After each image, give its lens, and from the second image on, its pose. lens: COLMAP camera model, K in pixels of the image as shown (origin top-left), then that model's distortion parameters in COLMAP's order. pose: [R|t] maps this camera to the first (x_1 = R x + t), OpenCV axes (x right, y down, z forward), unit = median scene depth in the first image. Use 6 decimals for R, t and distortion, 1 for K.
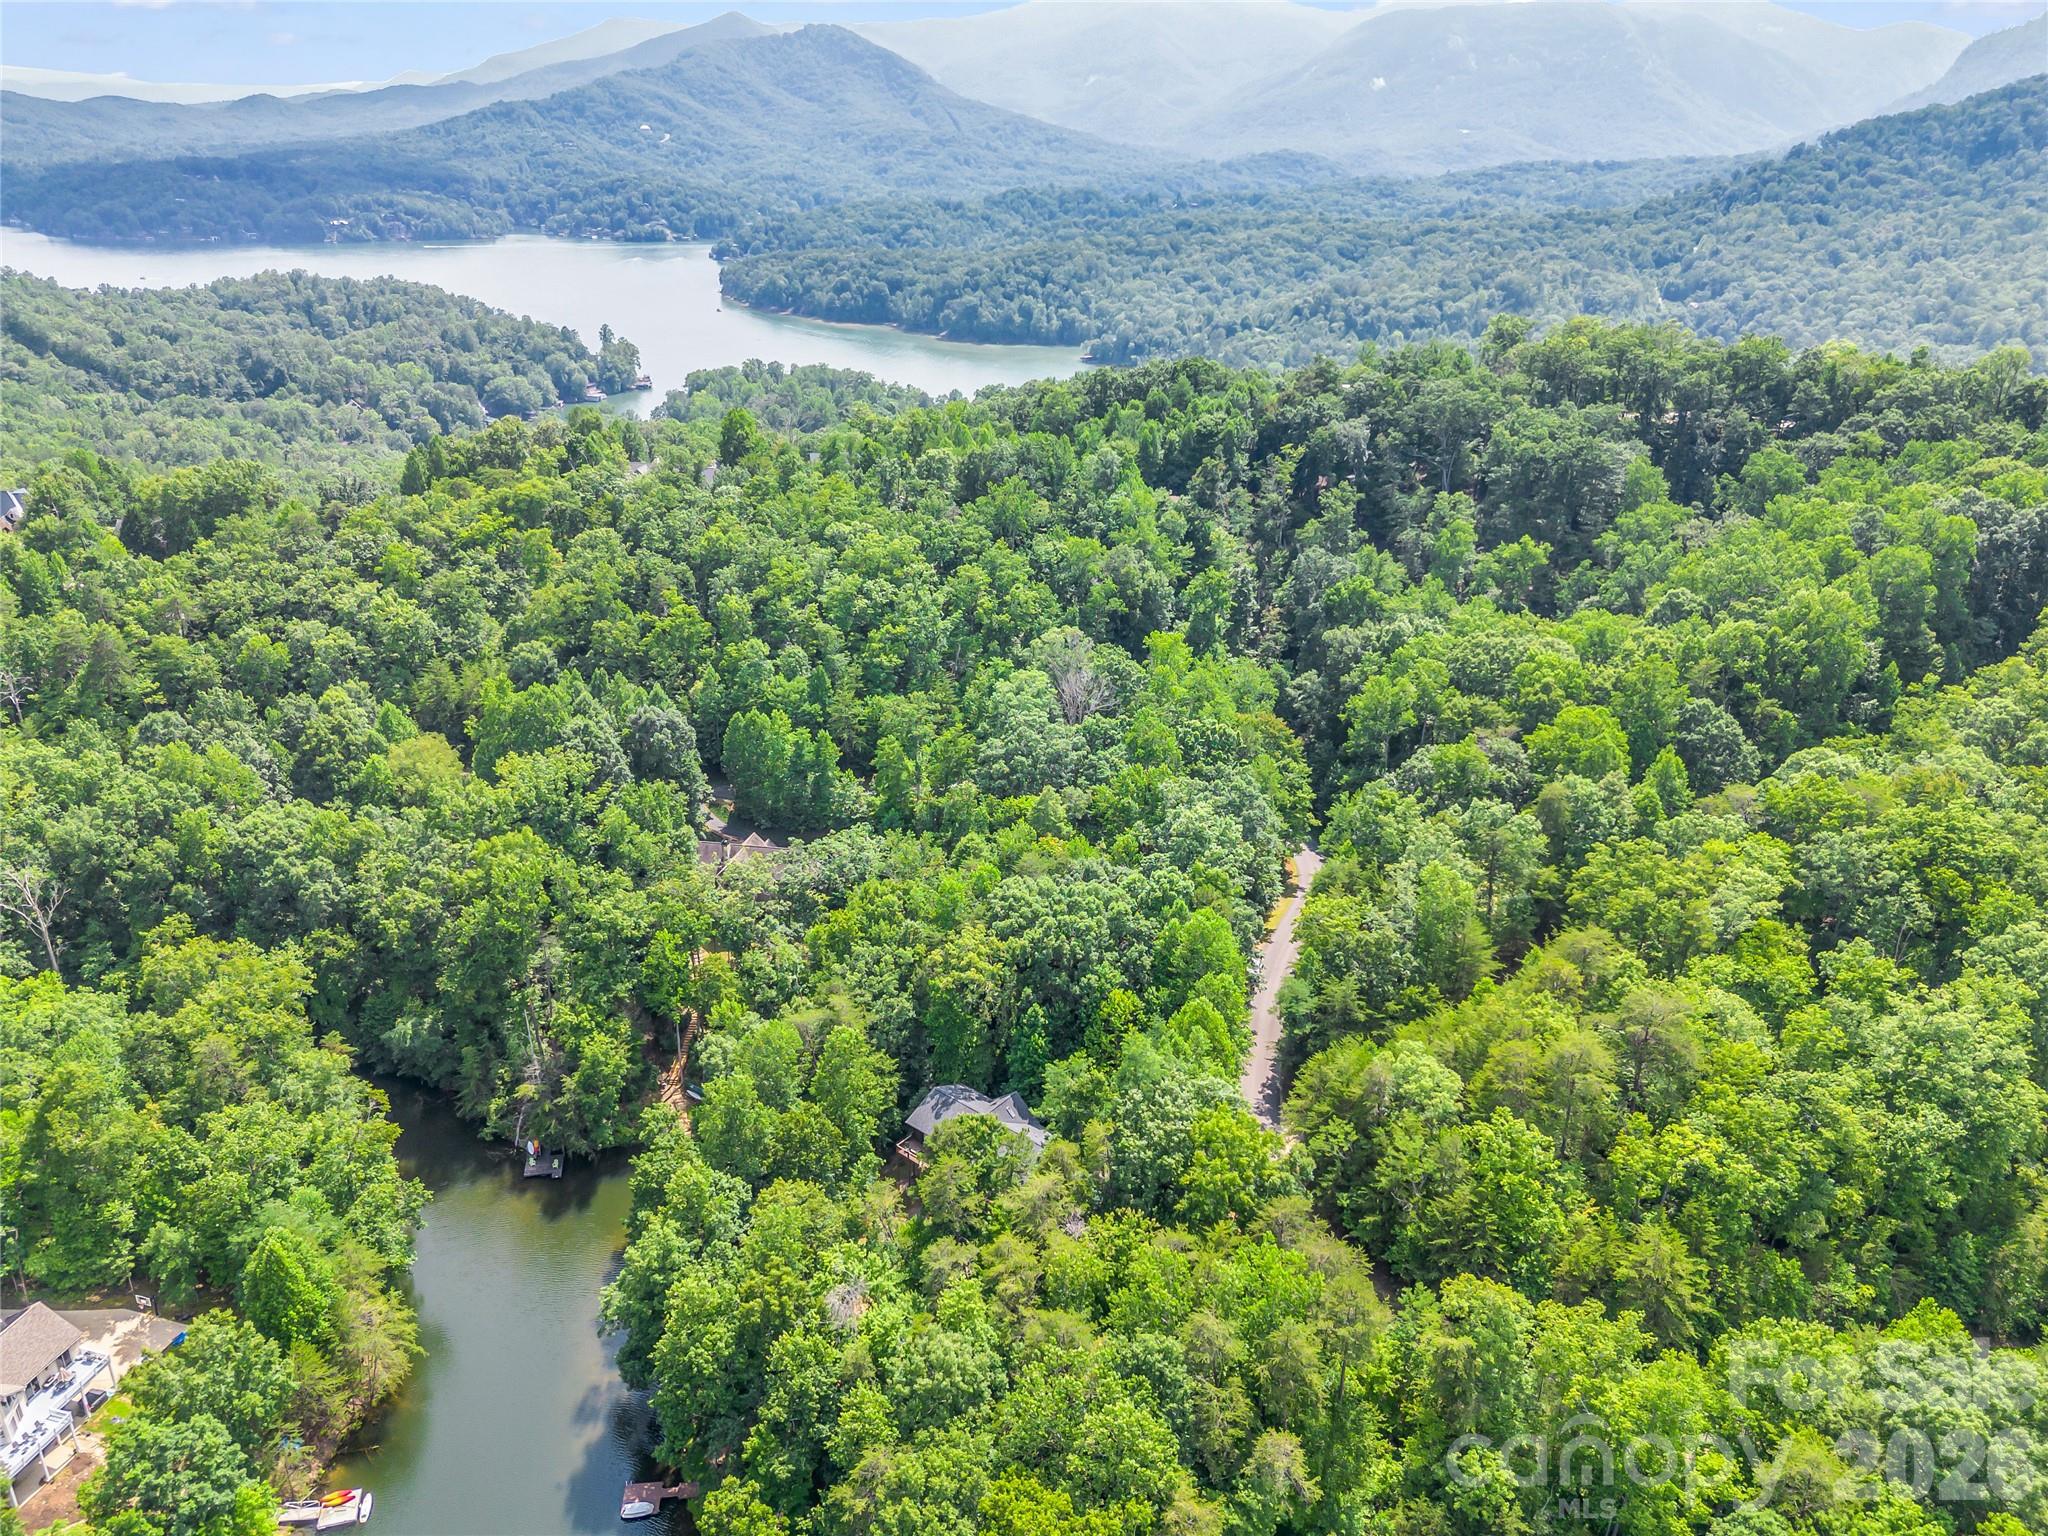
lens RADIAL K [[1456.6, 0, 1020.6], [0, 1456.6, 766.3], [0, 0, 1]] dist [0.054655, -0.041990]
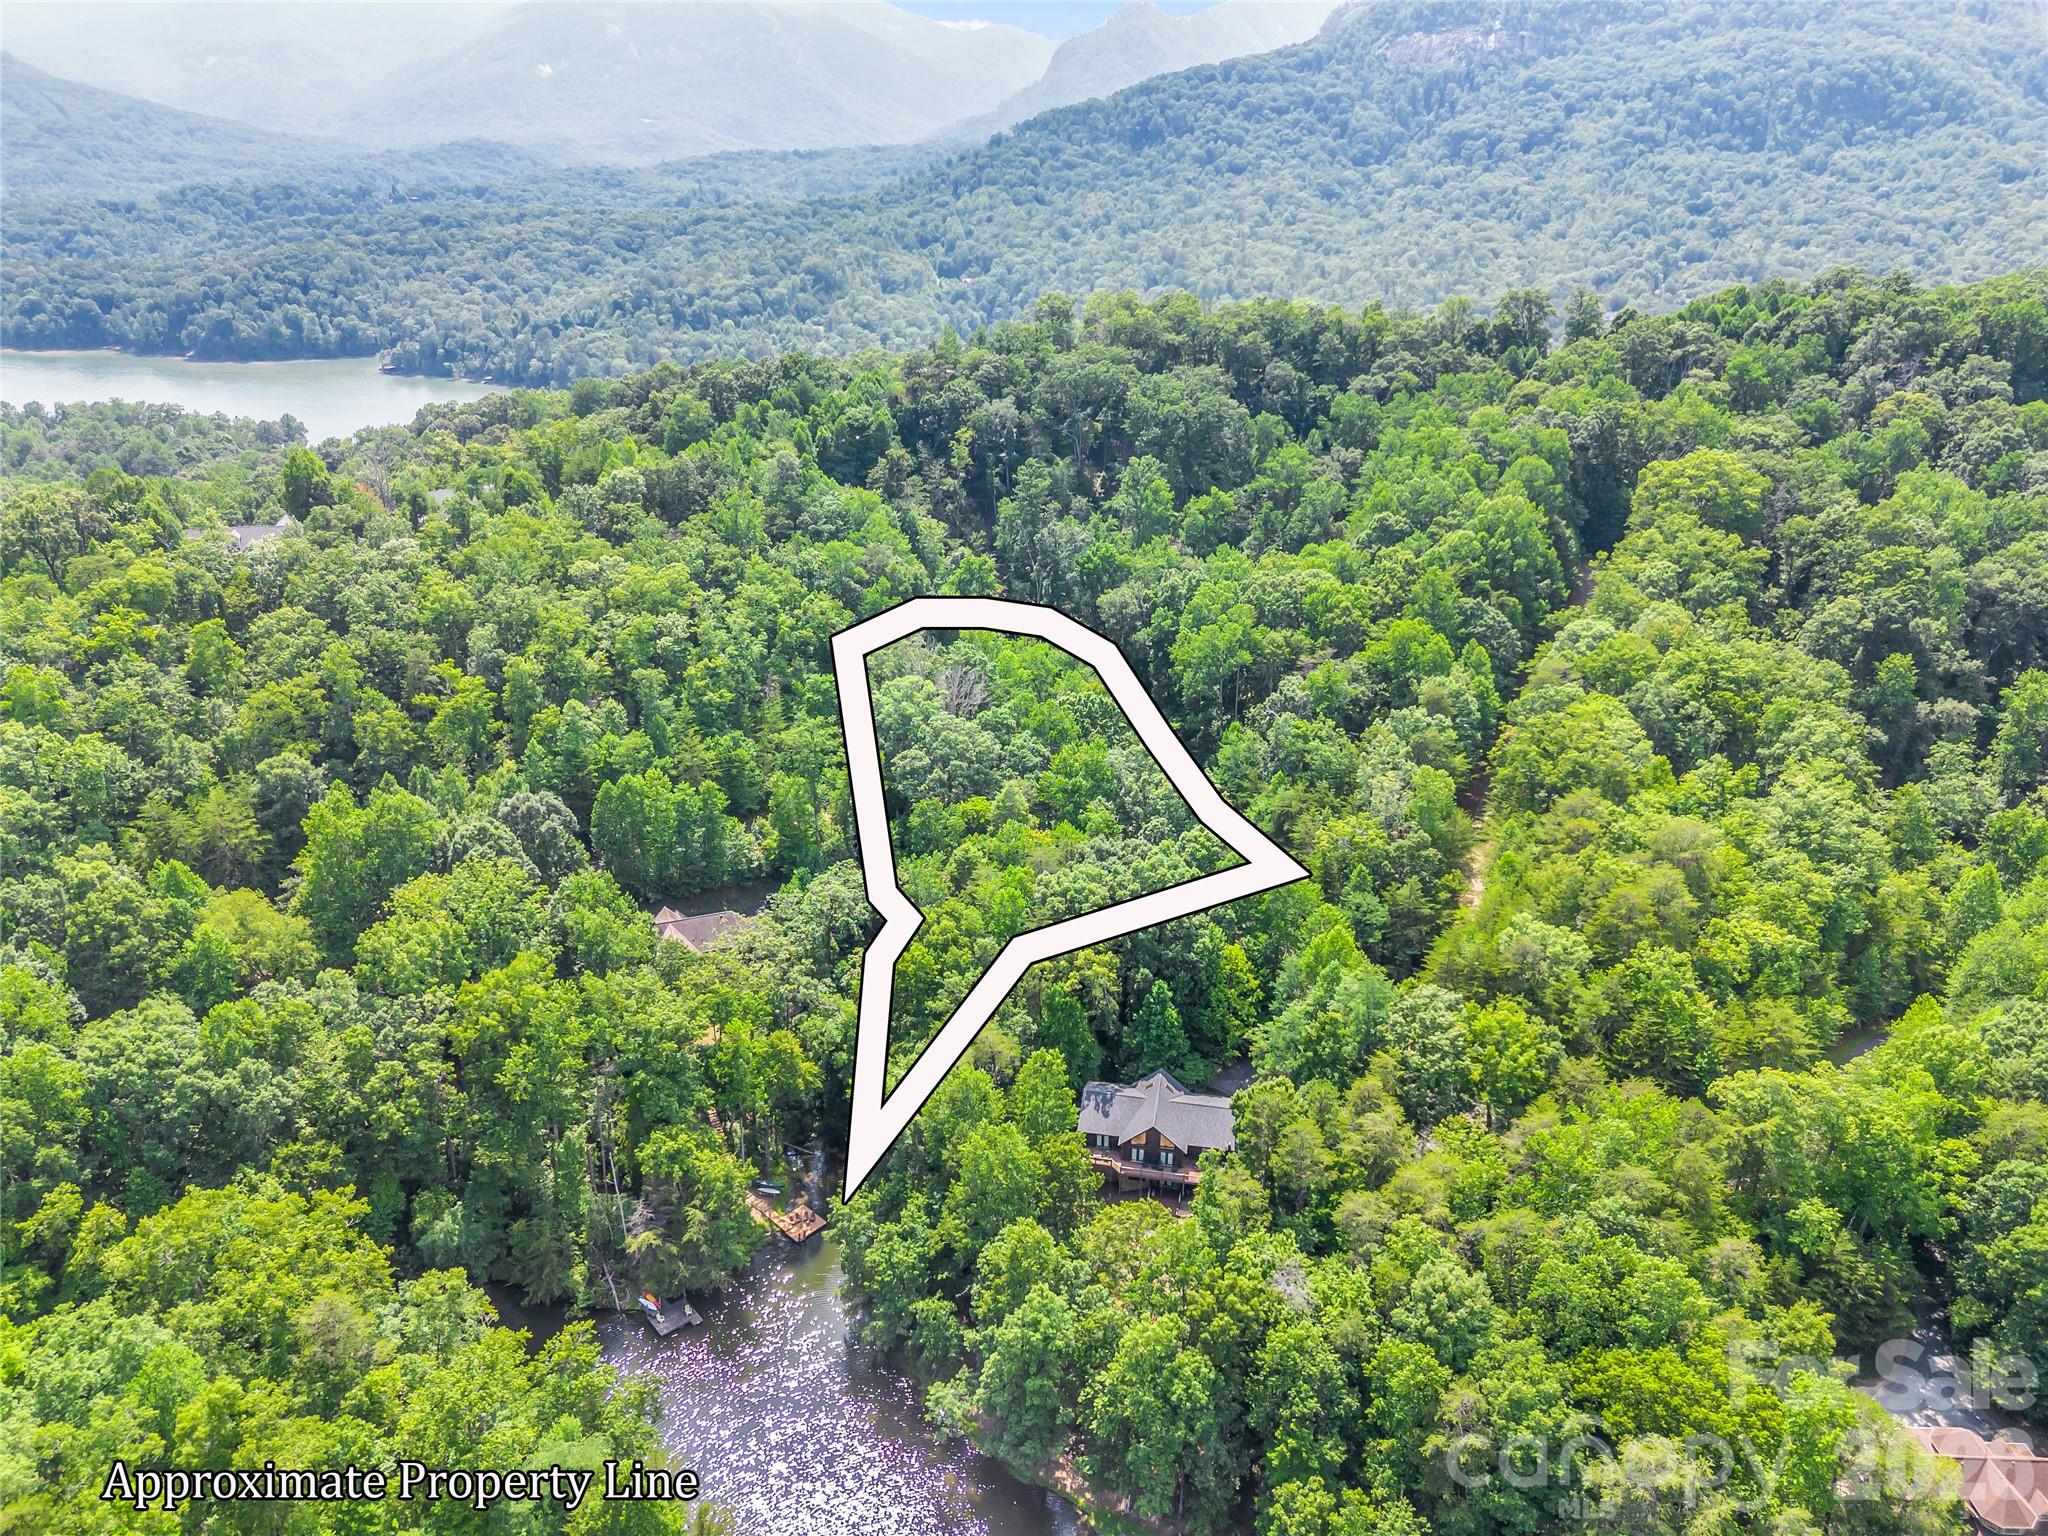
lens RADIAL K [[1456.6, 0, 1020.6], [0, 1456.6, 766.3], [0, 0, 1]] dist [0.054655, -0.041990]
pose [[0.874604, -0.202521, 0.440515, -0.058165], [0.199764, 0.978399, 0.053192, -0.006862], [-0.441772, 0.041477, 0.896168, 0.013792]]
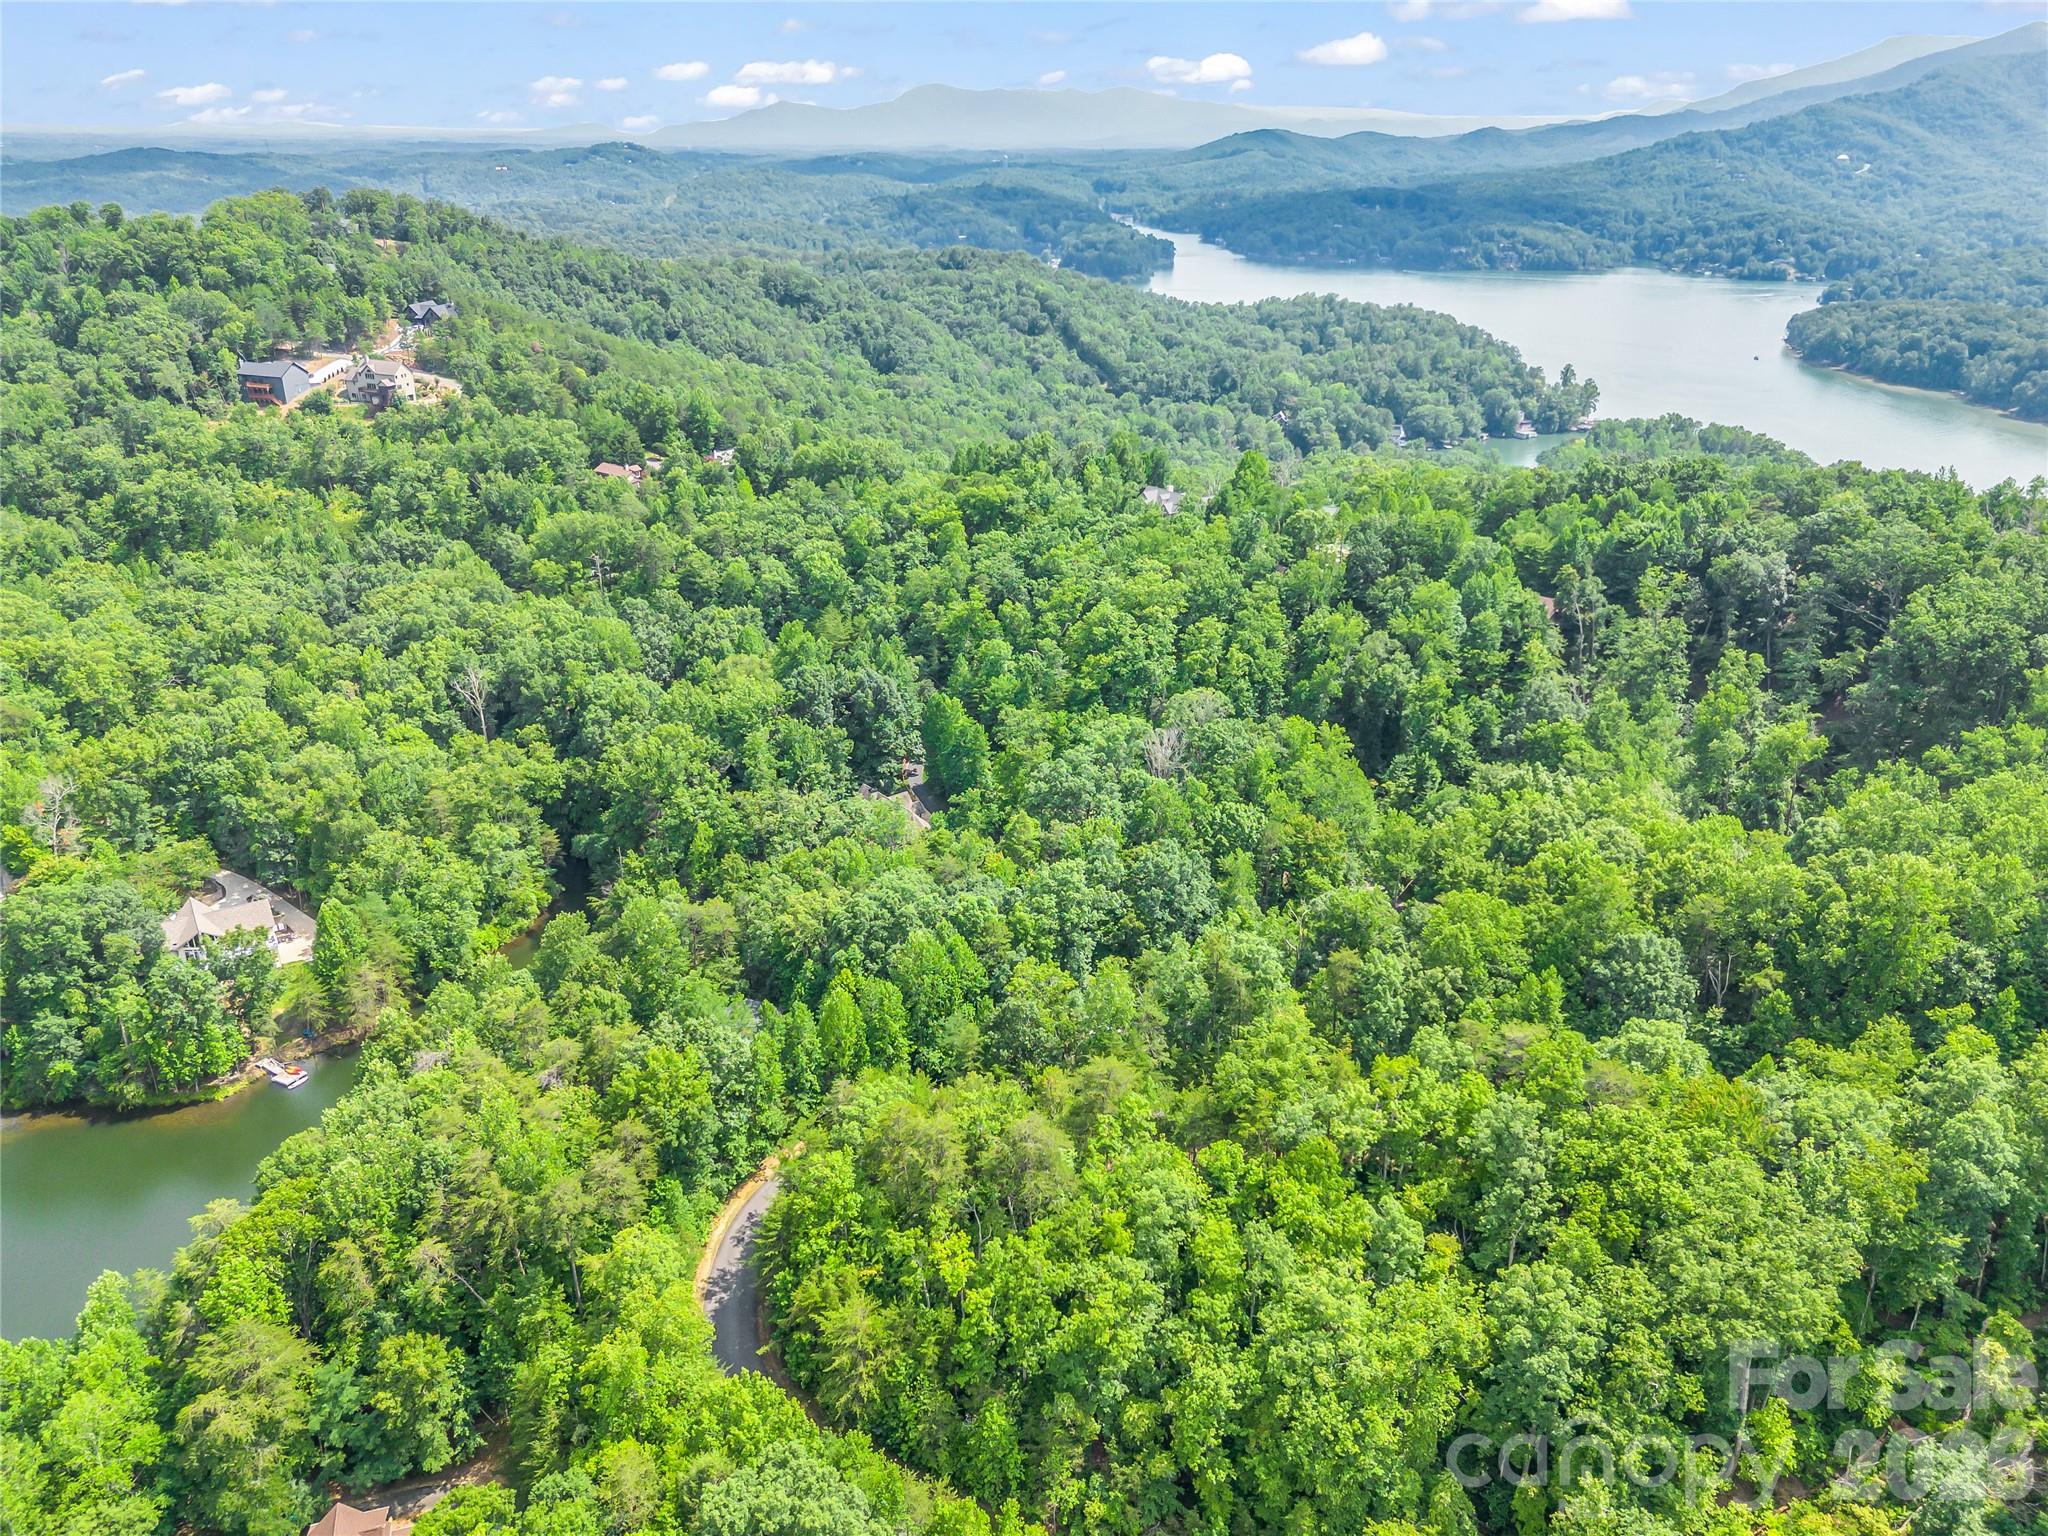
lens RADIAL K [[1456.6, 0, 1020.6], [0, 1456.6, 766.3], [0, 0, 1]] dist [0.054655, -0.041990]
pose [[0.727051, 0.268513, -0.631900, 0.122218], [-0.277825, 0.956696, 0.086869, -0.020548], [0.627862, 0.112399, 0.770166, 0.028273]]
